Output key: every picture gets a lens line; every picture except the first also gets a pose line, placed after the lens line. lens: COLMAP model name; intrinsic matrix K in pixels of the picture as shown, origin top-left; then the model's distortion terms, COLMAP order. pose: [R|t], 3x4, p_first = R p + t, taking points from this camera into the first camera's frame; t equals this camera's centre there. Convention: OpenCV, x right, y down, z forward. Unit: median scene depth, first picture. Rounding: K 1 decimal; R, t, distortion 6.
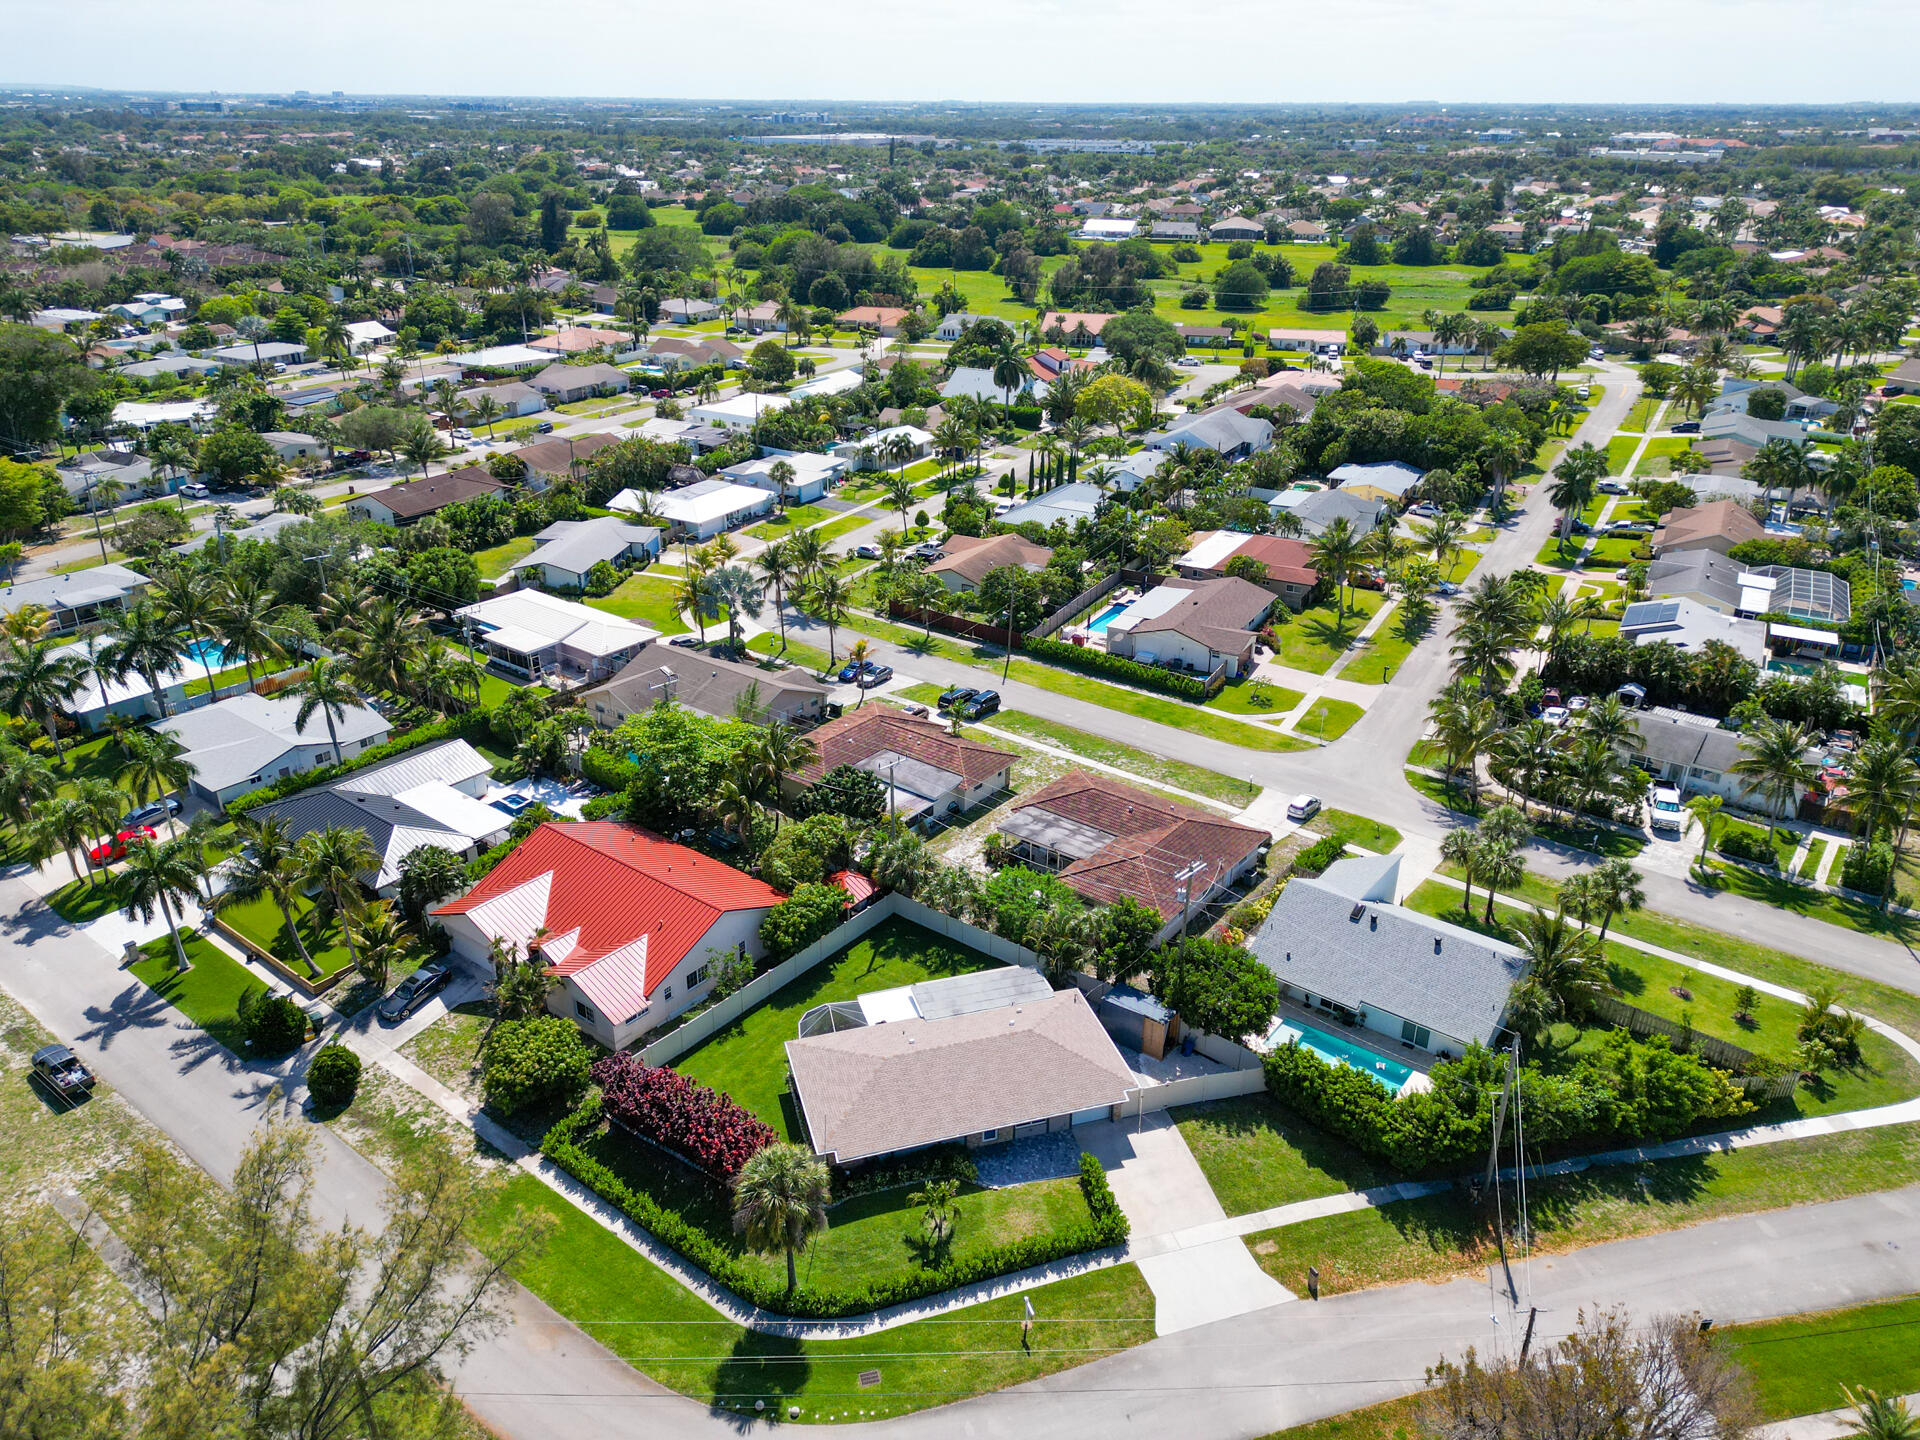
lens RADIAL K [[1343.5, 0, 962.4], [0, 1343.5, 720.1], [0, 0, 1]] dist [0.072392, -0.071193]
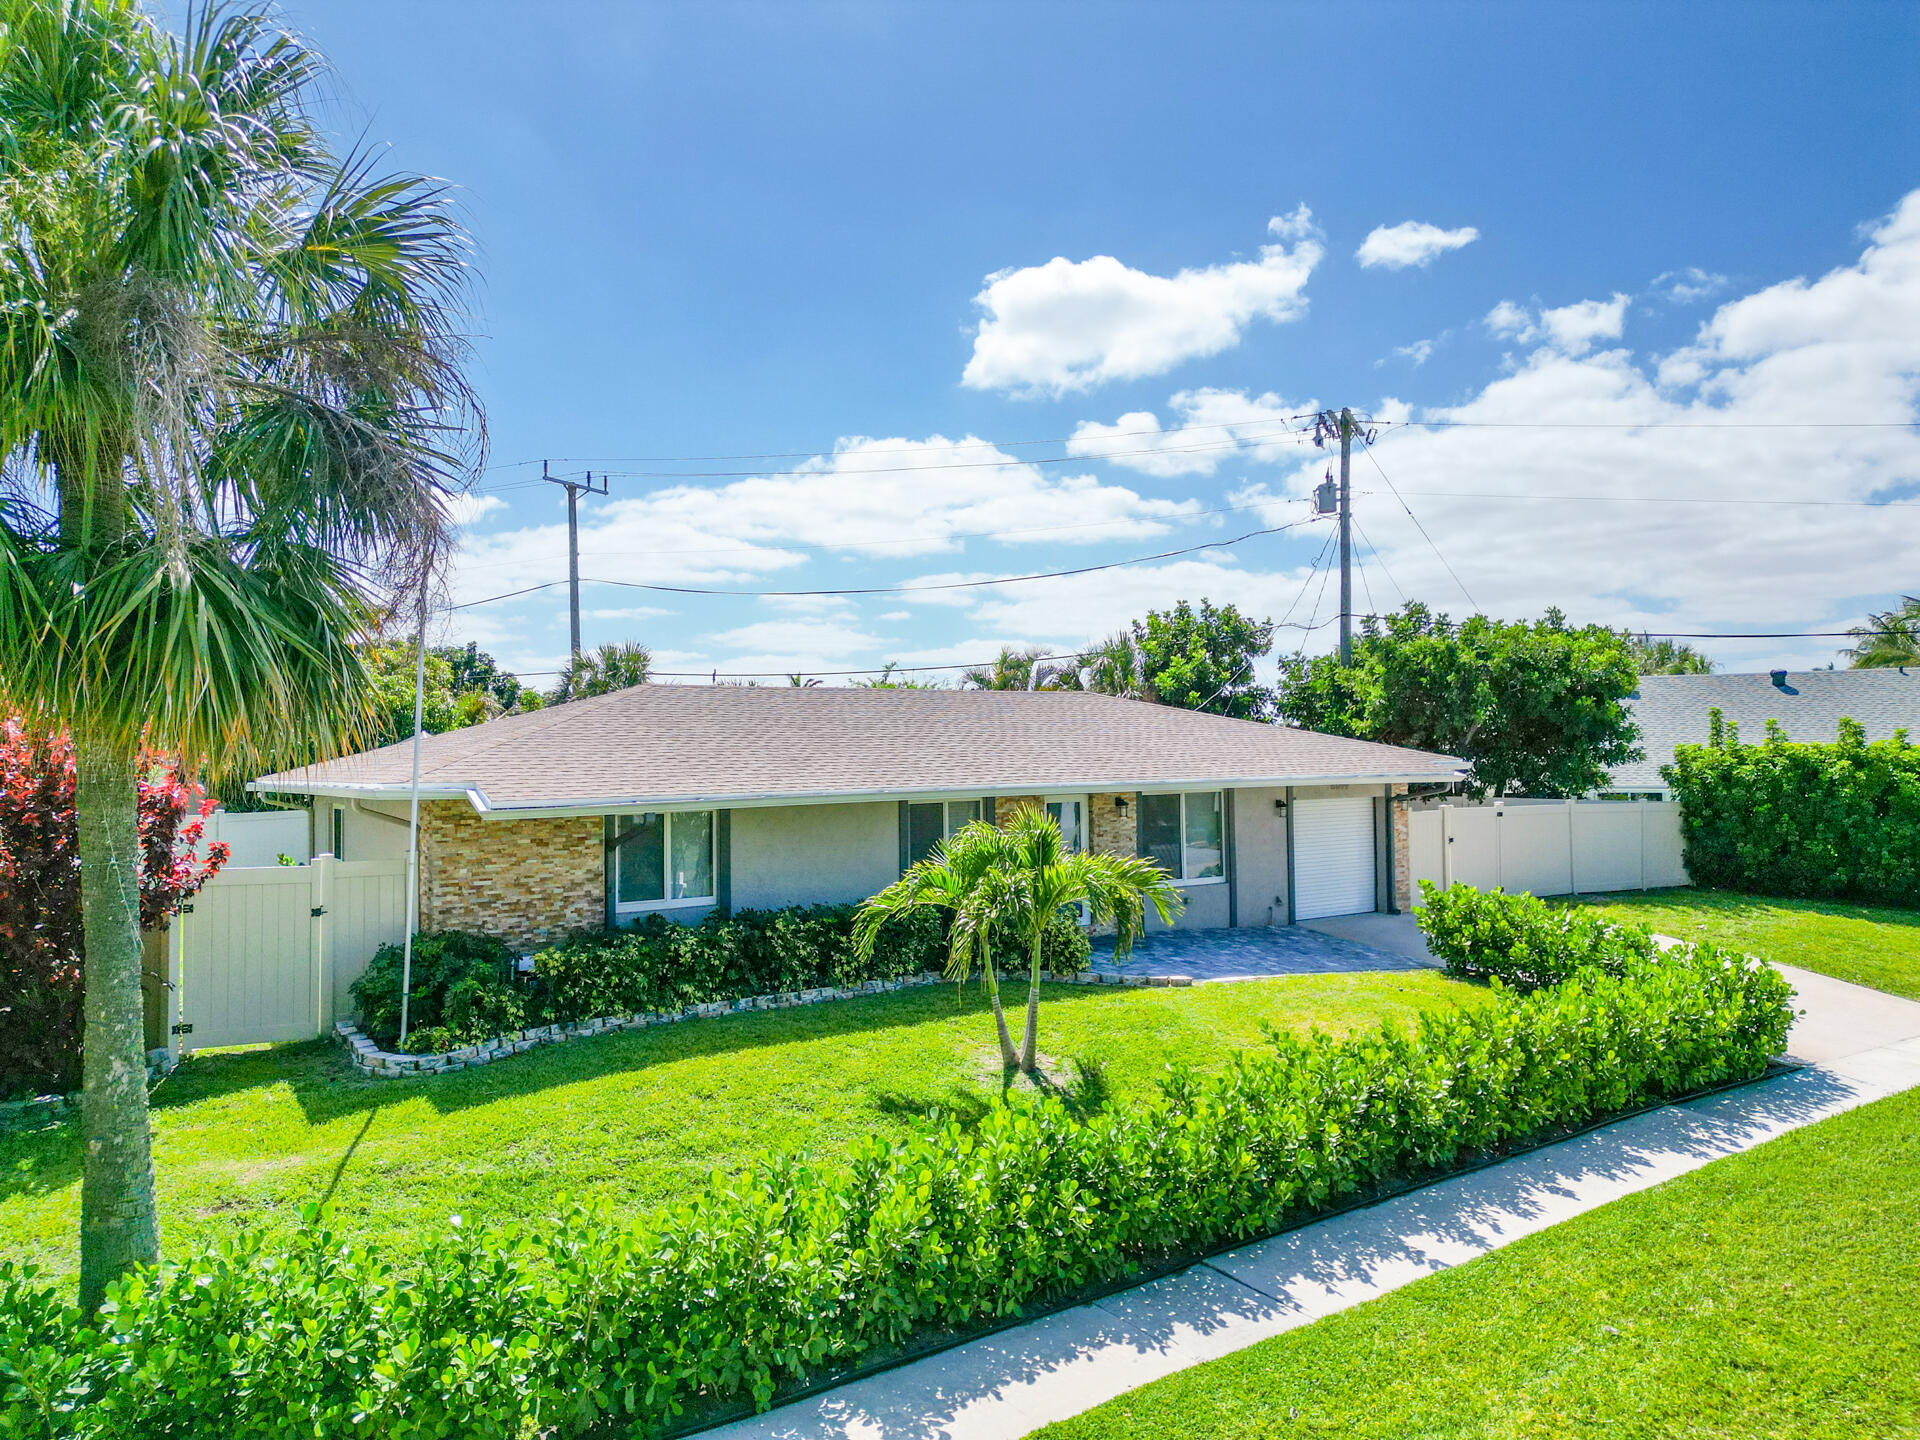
lens RADIAL K [[1341.1, 0, 960.0], [0, 1341.1, 720.0], [0, 0, 1]] dist [0.064583, -0.047769]
pose [[0.955238, -0.013806, 0.295516, -0.065918], [0.143389, 0.895341, -0.421668, 0.321148], [-0.258766, 0.445167, 0.857243, 0.634331]]
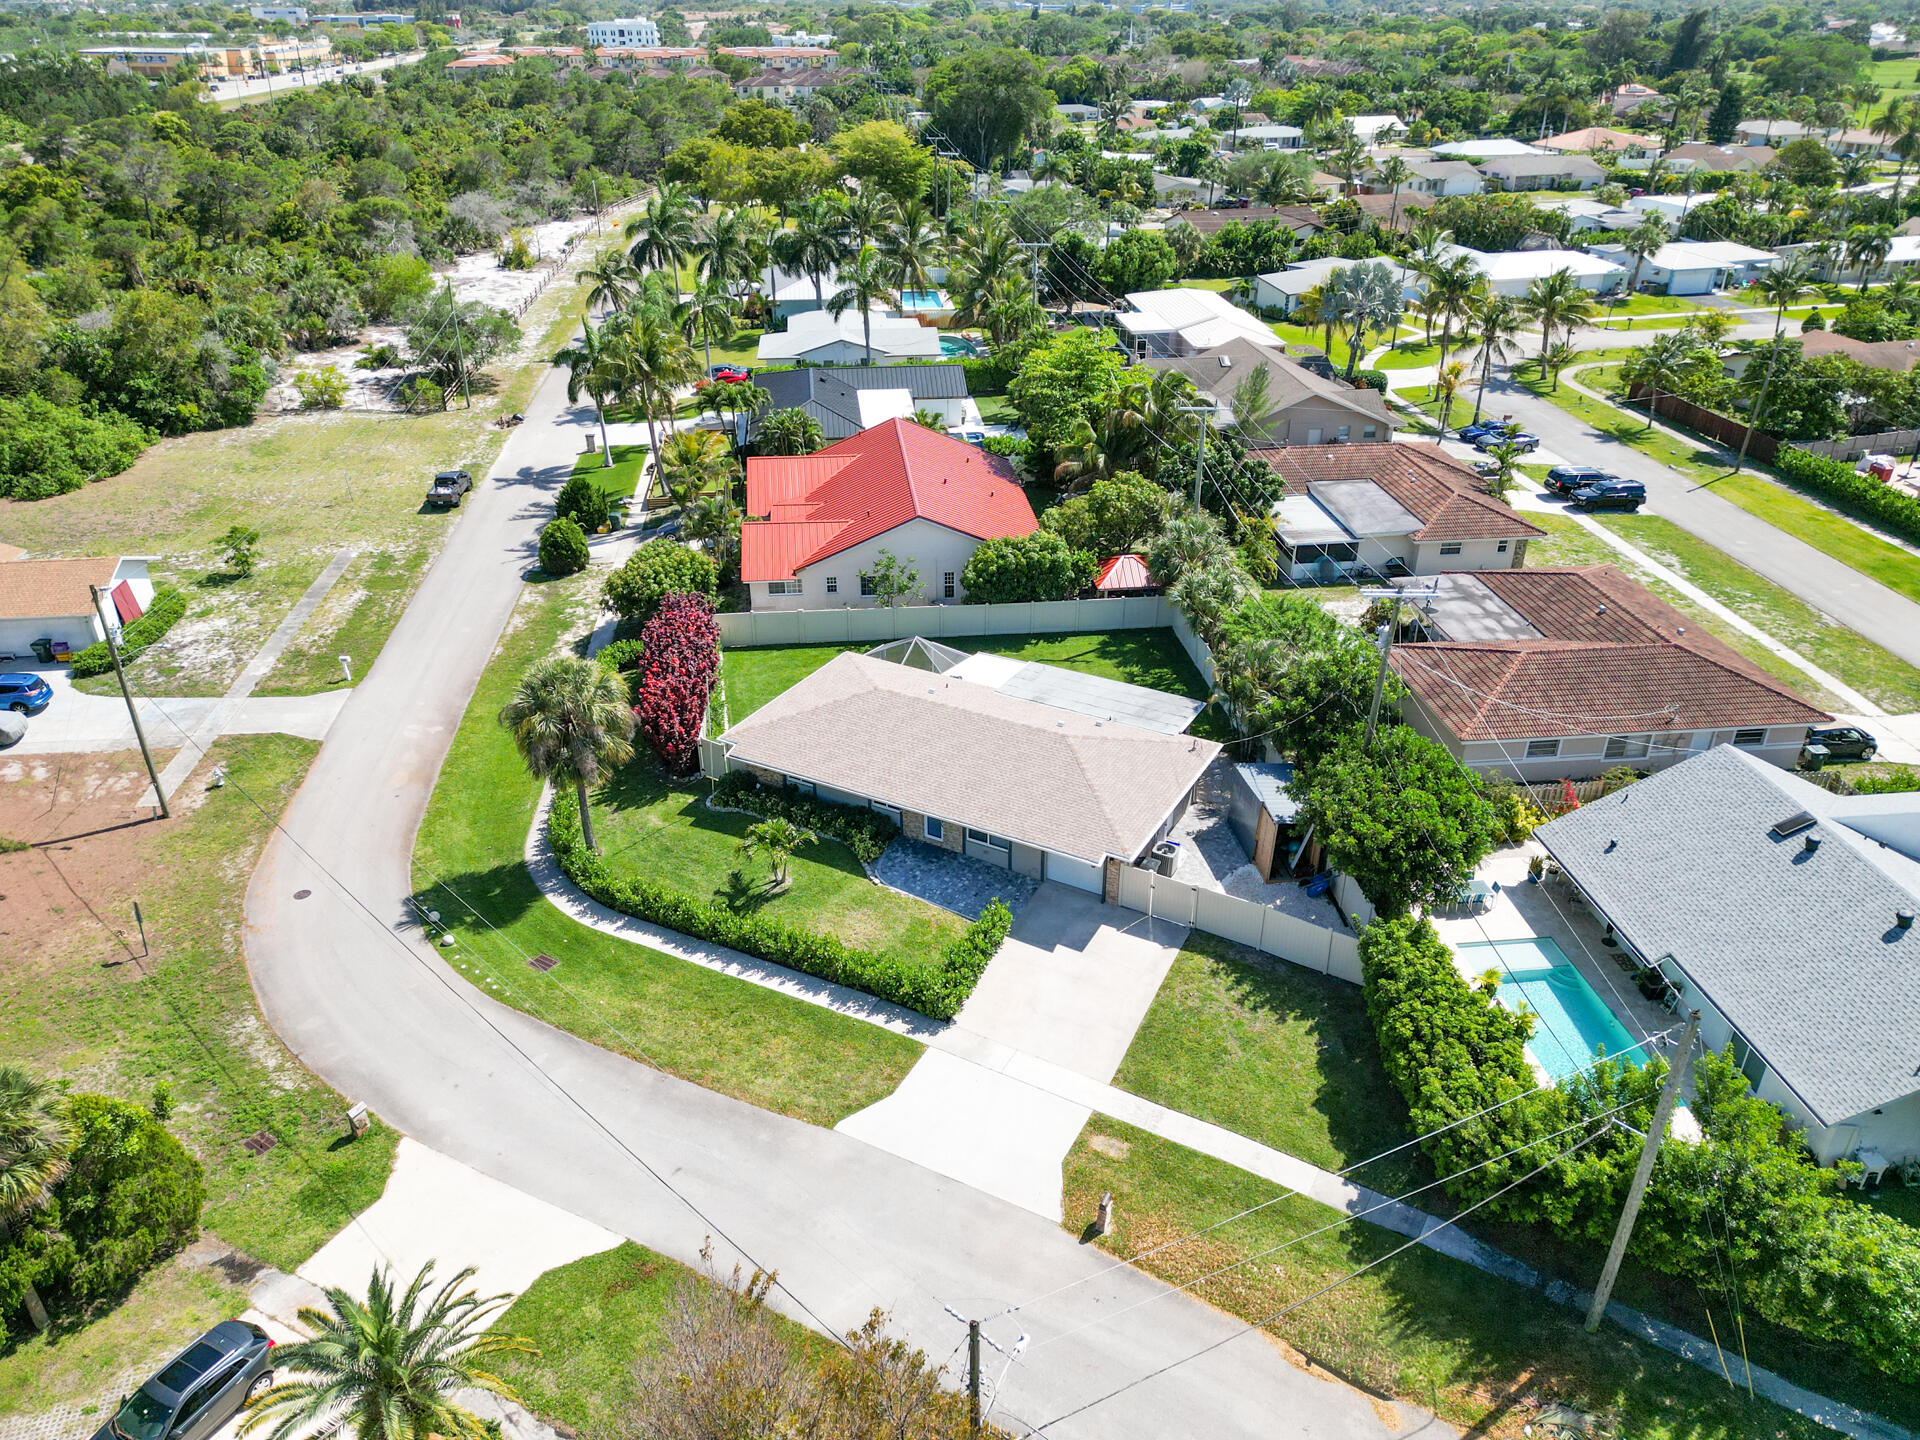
lens RADIAL K [[1343.5, 0, 962.4], [0, 1343.5, 720.1], [0, 0, 1]] dist [0.072392, -0.071193]
pose [[0.694702, 0.333730, -0.637192, 0.382493], [-0.294258, 0.940193, 0.171610, 0.106491], [0.656354, 0.068281, 0.751357, 0.400141]]
